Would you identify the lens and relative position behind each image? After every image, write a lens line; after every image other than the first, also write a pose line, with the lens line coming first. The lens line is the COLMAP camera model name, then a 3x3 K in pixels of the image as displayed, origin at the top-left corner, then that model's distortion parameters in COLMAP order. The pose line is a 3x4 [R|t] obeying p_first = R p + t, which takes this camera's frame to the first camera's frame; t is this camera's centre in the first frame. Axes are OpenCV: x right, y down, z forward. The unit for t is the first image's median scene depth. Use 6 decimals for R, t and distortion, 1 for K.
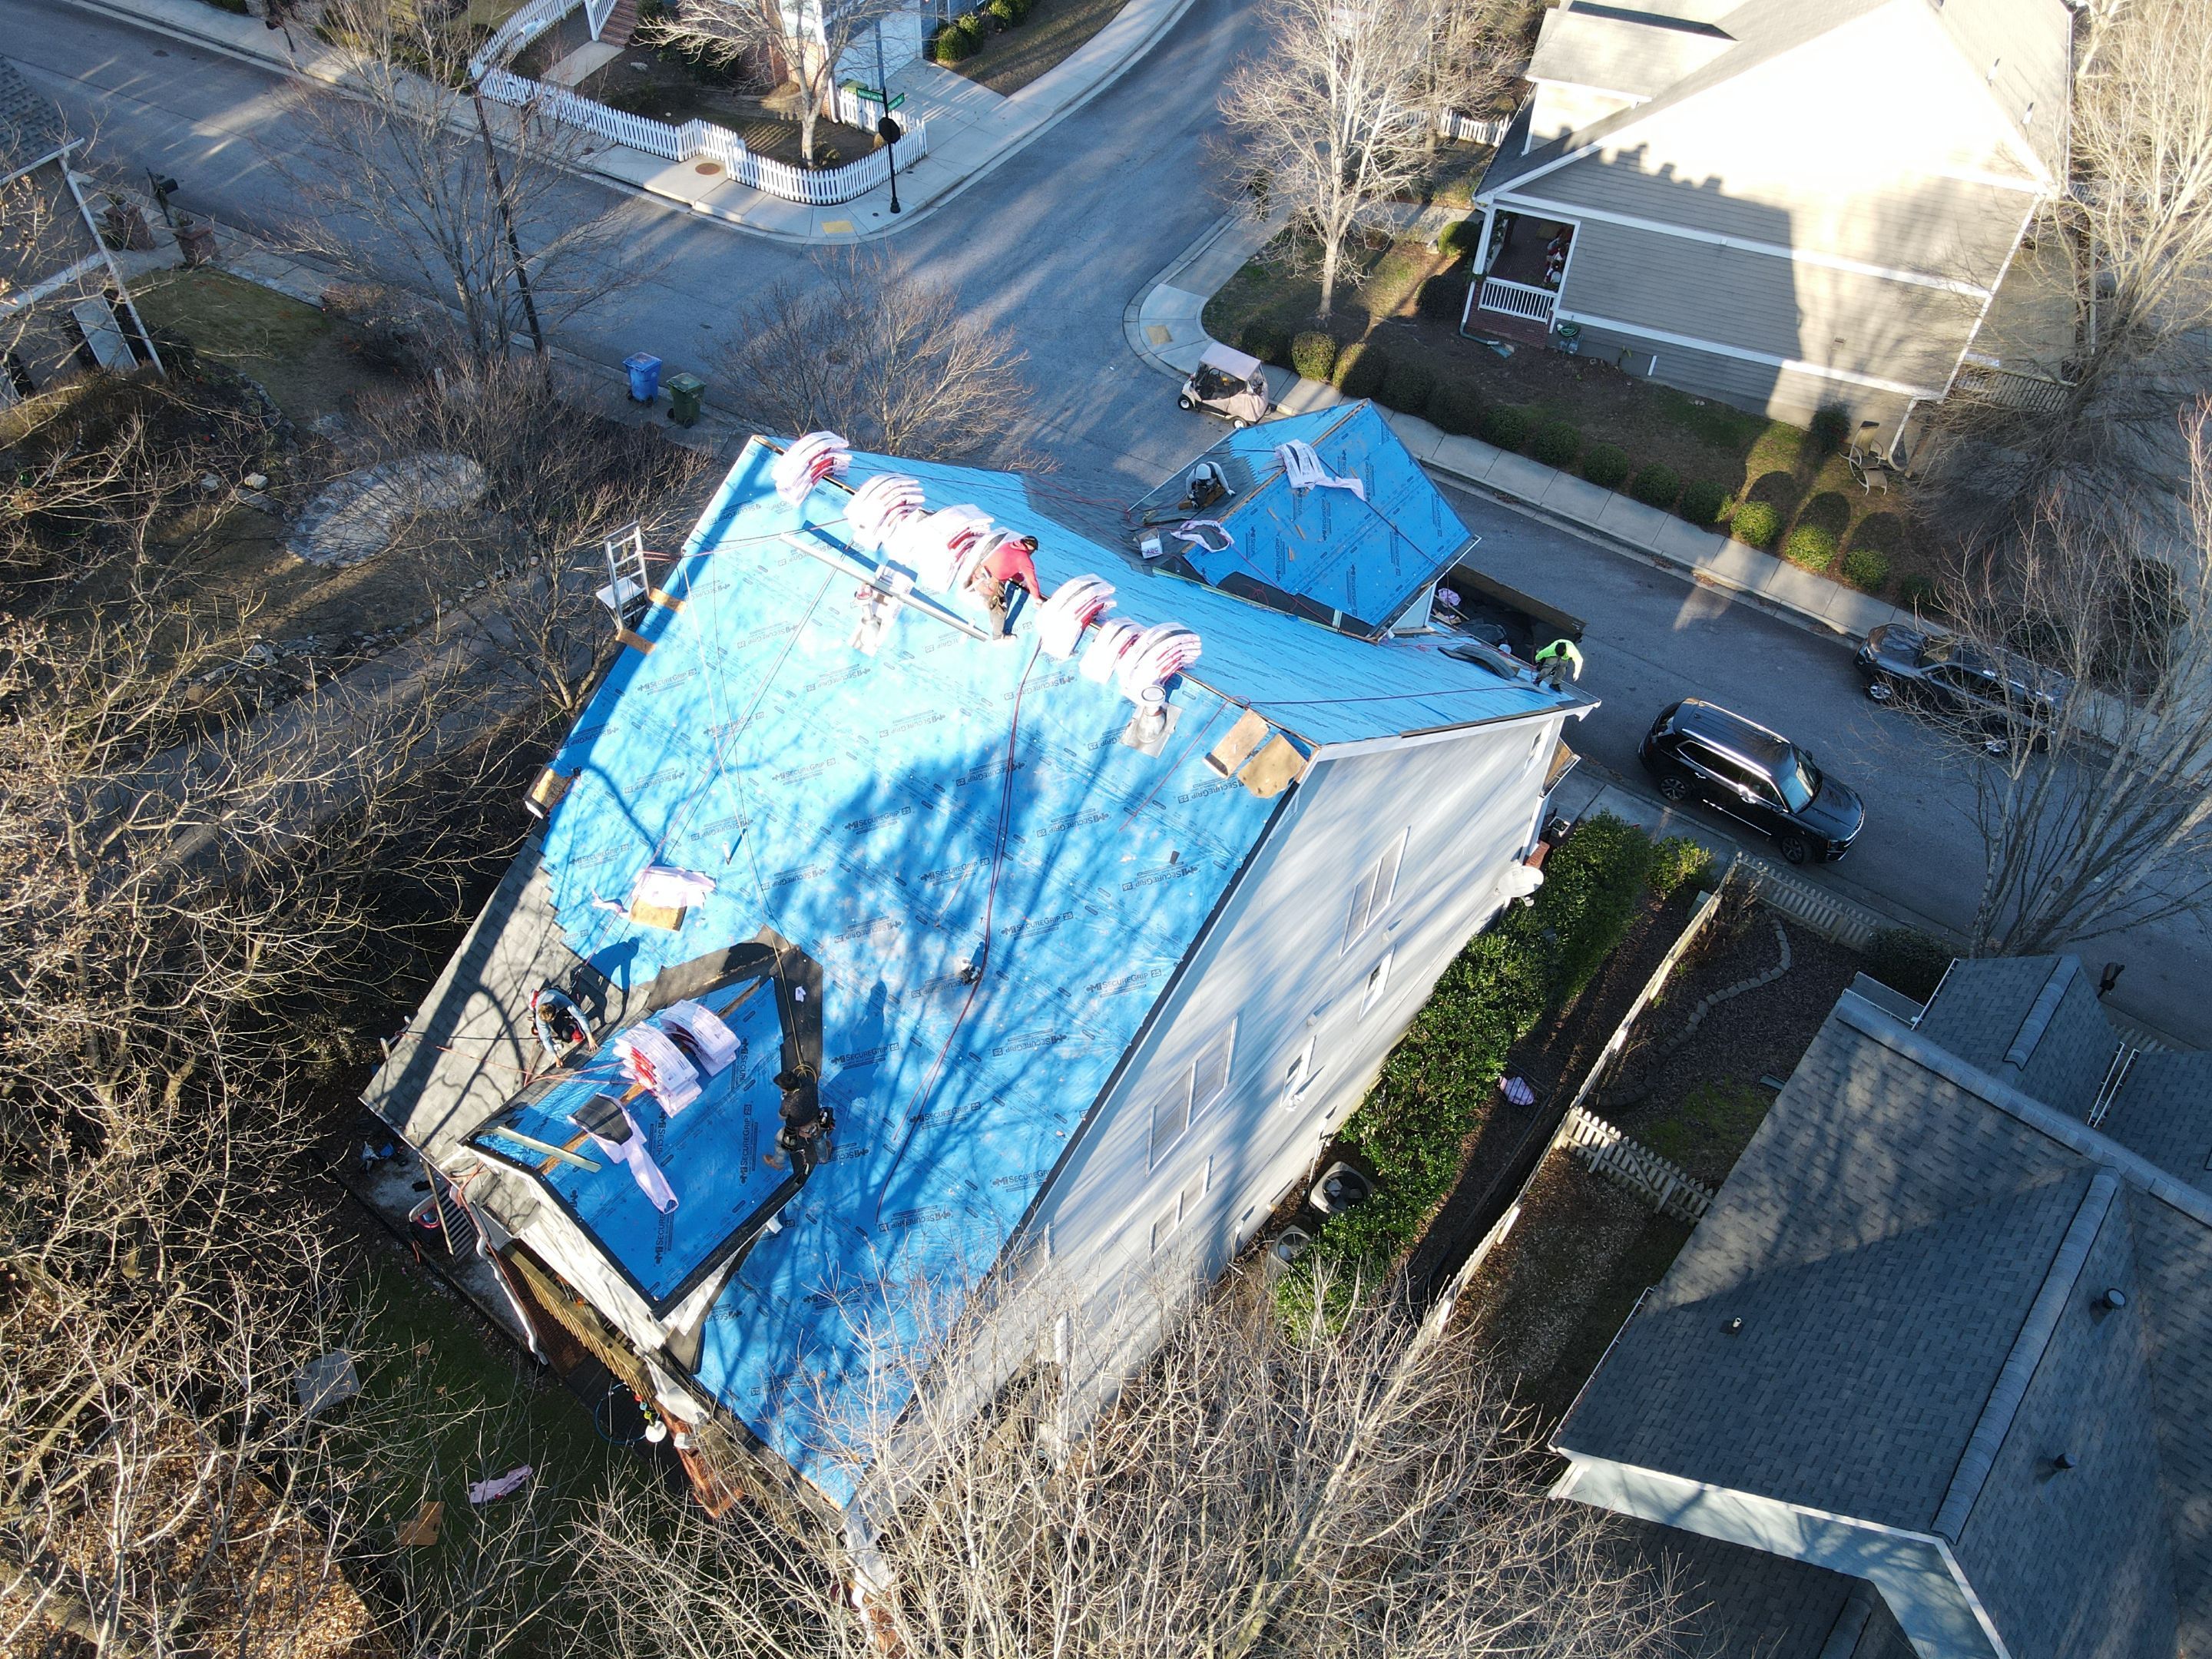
lens RADIAL K [[1617.6, 0, 1106.9], [0, 1617.6, 836.9], [0, 0, 1]] dist [0.009940, 0.019237]
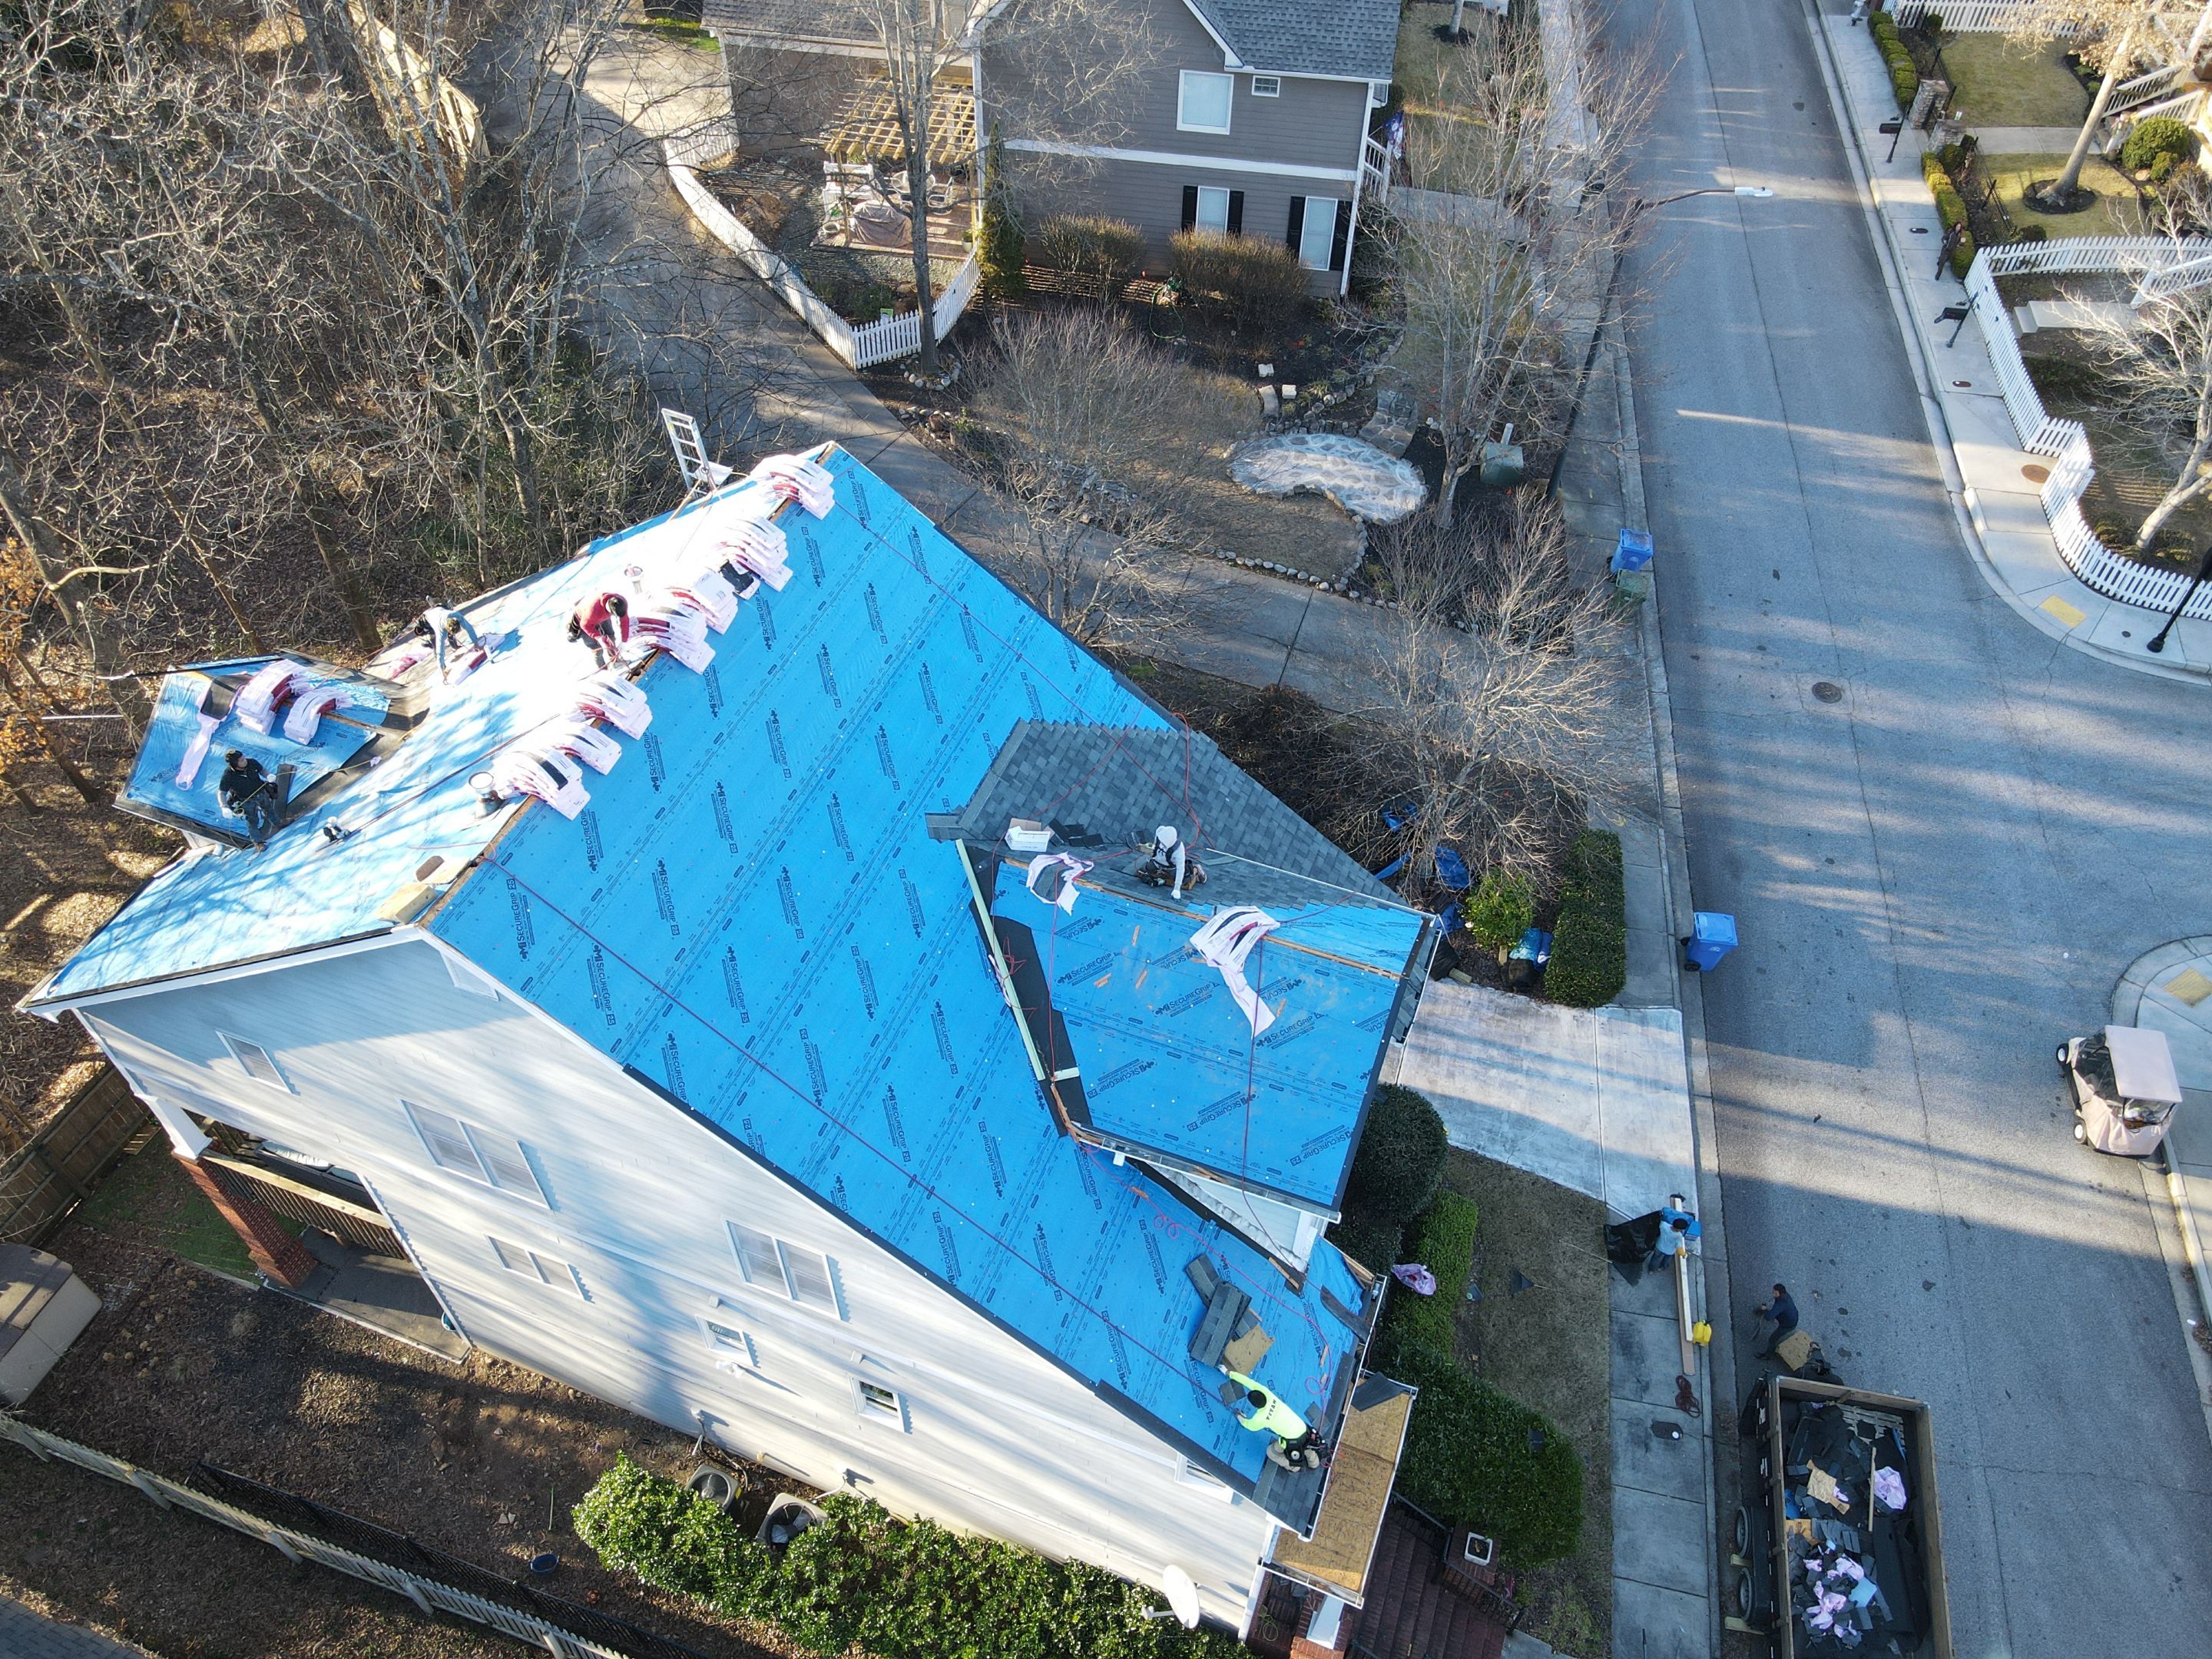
lens RADIAL K [[1617.6, 0, 1108.1], [0, 1617.6, 821.8], [0, 0, 1]] dist [0.009940, 0.019237]
pose [[0.300996, 0.697829, -0.649951, 0.659909], [-0.723177, 0.611307, 0.321431, -0.548534], [0.621624, 0.373280, 0.688655, 0.483525]]
